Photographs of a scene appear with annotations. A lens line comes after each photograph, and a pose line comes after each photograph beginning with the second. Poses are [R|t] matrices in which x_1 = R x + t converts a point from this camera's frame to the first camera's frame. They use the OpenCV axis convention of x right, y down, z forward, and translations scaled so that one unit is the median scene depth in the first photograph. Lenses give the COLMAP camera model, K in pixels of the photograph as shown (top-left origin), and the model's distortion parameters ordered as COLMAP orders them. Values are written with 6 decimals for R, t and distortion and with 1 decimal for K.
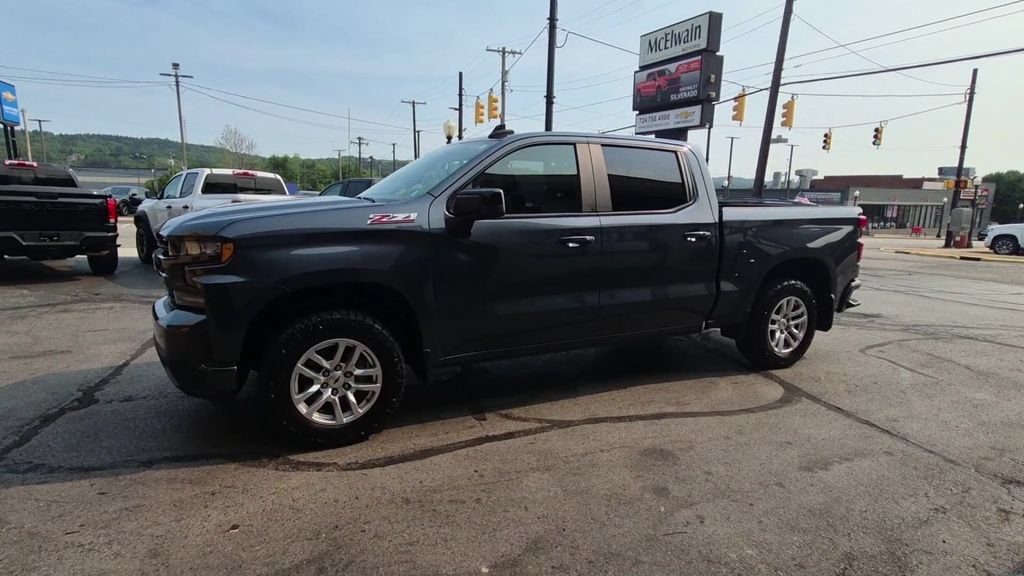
lens RADIAL K [[550.4, 0, 509.6], [0, 550.4, 294.9], [0, 0, 1]] dist [0.005129, -0.002046]
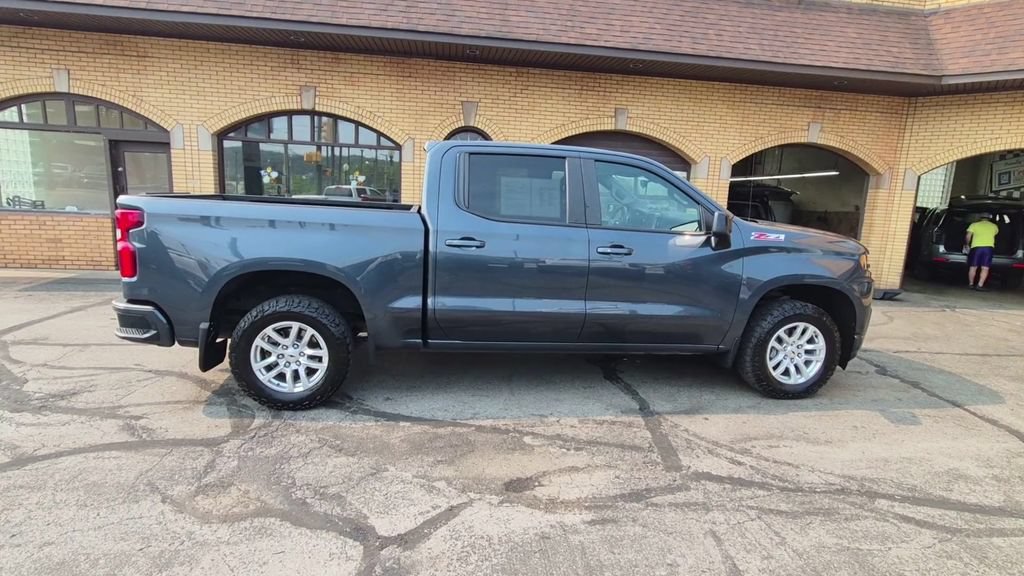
lens RADIAL K [[550.4, 0, 513.6], [0, 550.4, 294.8], [0, 0, 1]] dist [0.005129, -0.002046]
pose [[-0.949501, -0.115027, 0.291919, -0.197750], [-0.008775, 0.939748, 0.341755, -0.355467], [-0.313641, 0.321935, -0.893301, 1.900546]]
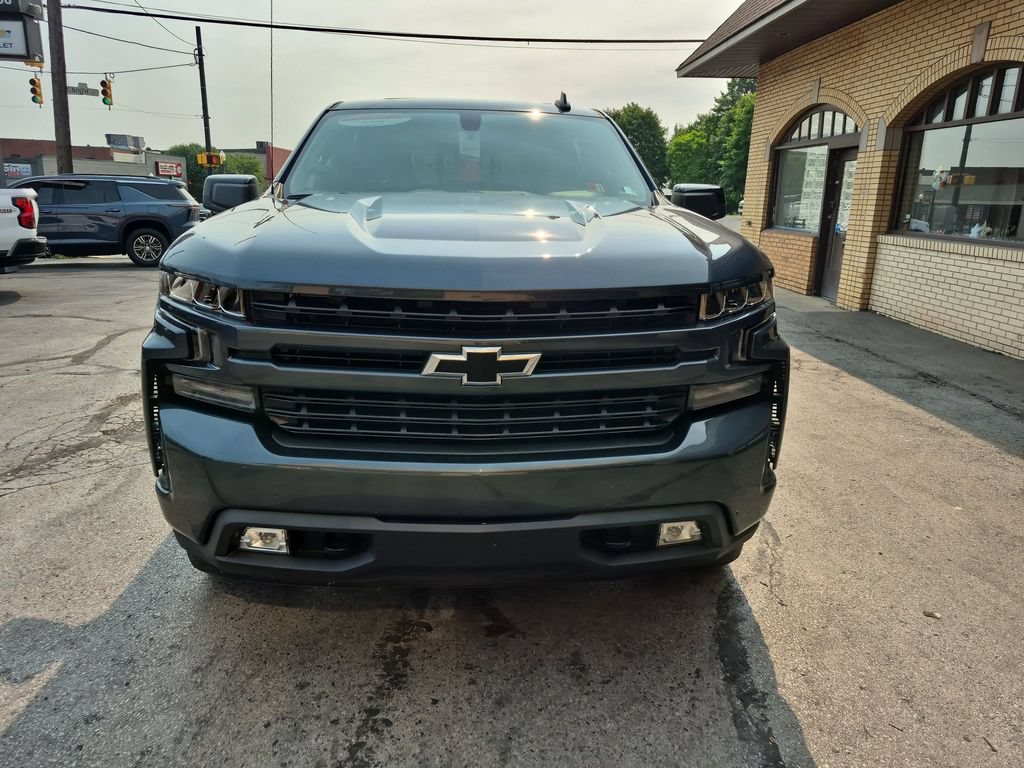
lens RADIAL K [[711.3, 0, 509.9], [0, 711.3, 379.1], [0, 0, 1]] dist [0.056675, -0.047579]
pose [[0.386039, -0.242948, 0.889916, -0.784891], [0.146187, 0.968618, 0.201018, -0.109612], [-0.910826, 0.052494, 0.409440, 0.541823]]
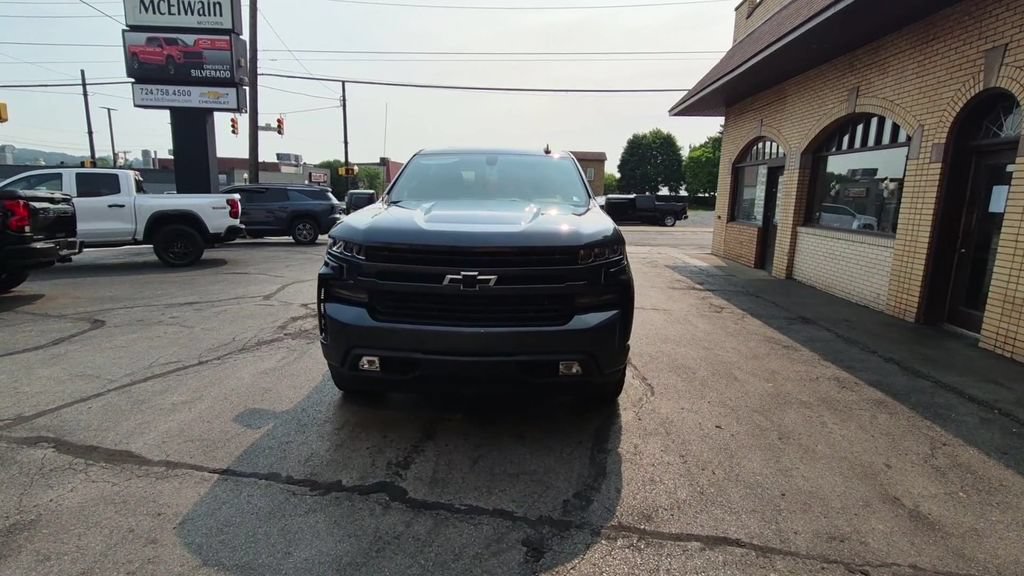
lens RADIAL K [[550.4, 0, 517.0], [0, 550.4, 298.0], [0, 0, 1]] dist [0.005129, -0.002046]
pose [[0.464353, -0.175041, 0.868180, -0.980741], [0.139108, 0.982522, 0.123692, -0.094456], [-0.874658, 0.063334, 0.480586, 0.359006]]
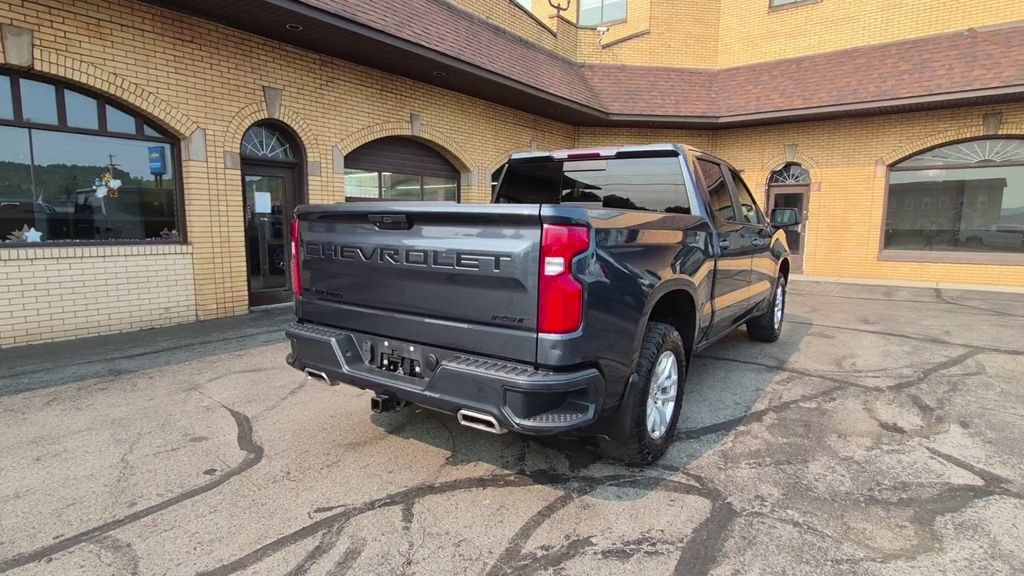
lens RADIAL K [[550.4, 0, 499.8], [0, 550.4, 299.5], [0, 0, 1]] dist [0.005129, -0.002046]
pose [[-0.882848, 0.039537, -0.467992, 0.773692], [-0.108830, 0.952108, 0.285739, -0.276215], [0.456876, 0.303195, -0.836264, 1.755823]]
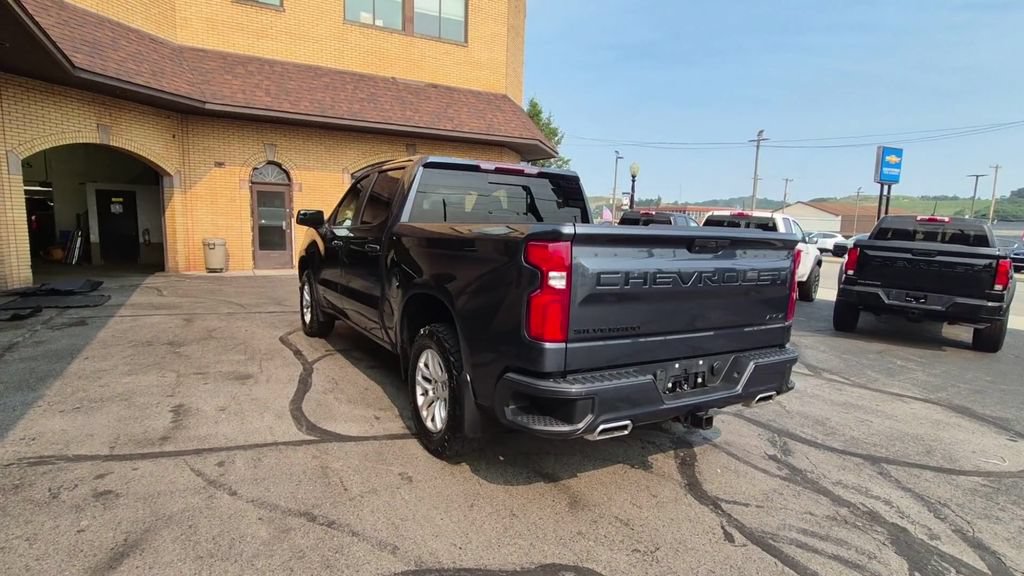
lens RADIAL K [[550.4, 0, 515.7], [0, 550.4, 304.5], [0, 0, 1]] dist [0.005129, -0.002046]
pose [[0.077115, 0.124090, -0.989270, 1.164768], [-0.205996, 0.972798, 0.105966, -0.143255], [0.975510, 0.195614, 0.100580, 0.993874]]
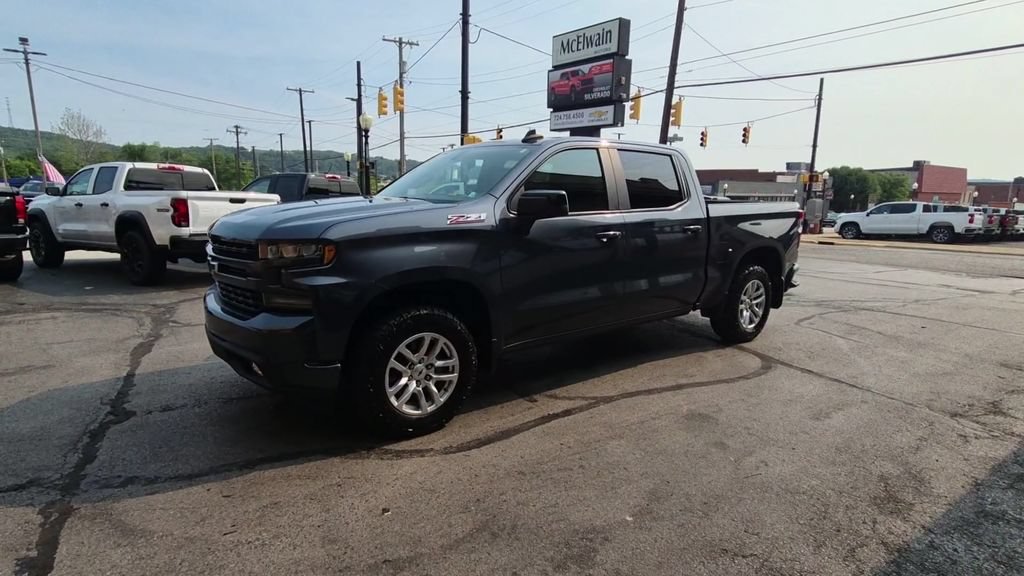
lens RADIAL K [[550.4, 0, 506.7], [0, 550.4, 294.3], [0, 0, 1]] dist [0.005129, -0.002046]
pose [[0.980894, -0.038436, 0.190710, -0.222478], [0.036065, 0.999223, 0.015889, -0.003739], [-0.191172, -0.008708, 0.981518, -0.045167]]
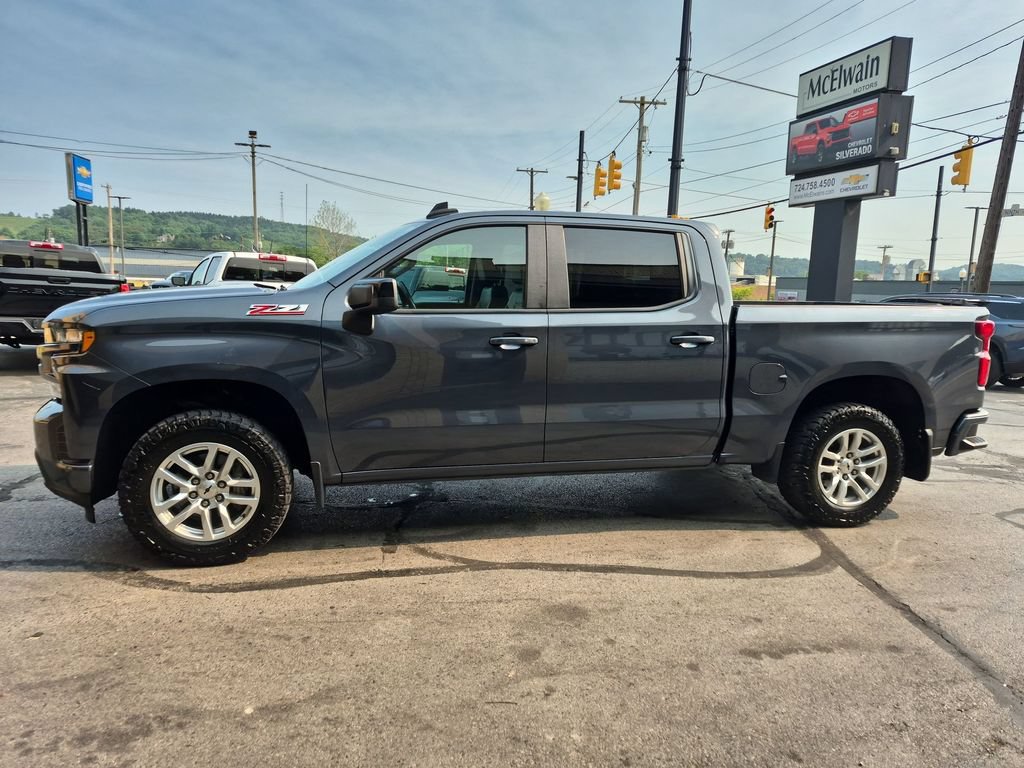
lens RADIAL K [[711.3, 0, 510.1], [0, 711.3, 380.6], [0, 0, 1]] dist [0.056675, -0.047579]
pose [[0.977278, 0.039275, -0.208293, 0.252405], [-0.049189, 0.997879, -0.042631, 0.003064], [0.206177, 0.051908, 0.977137, -0.023690]]
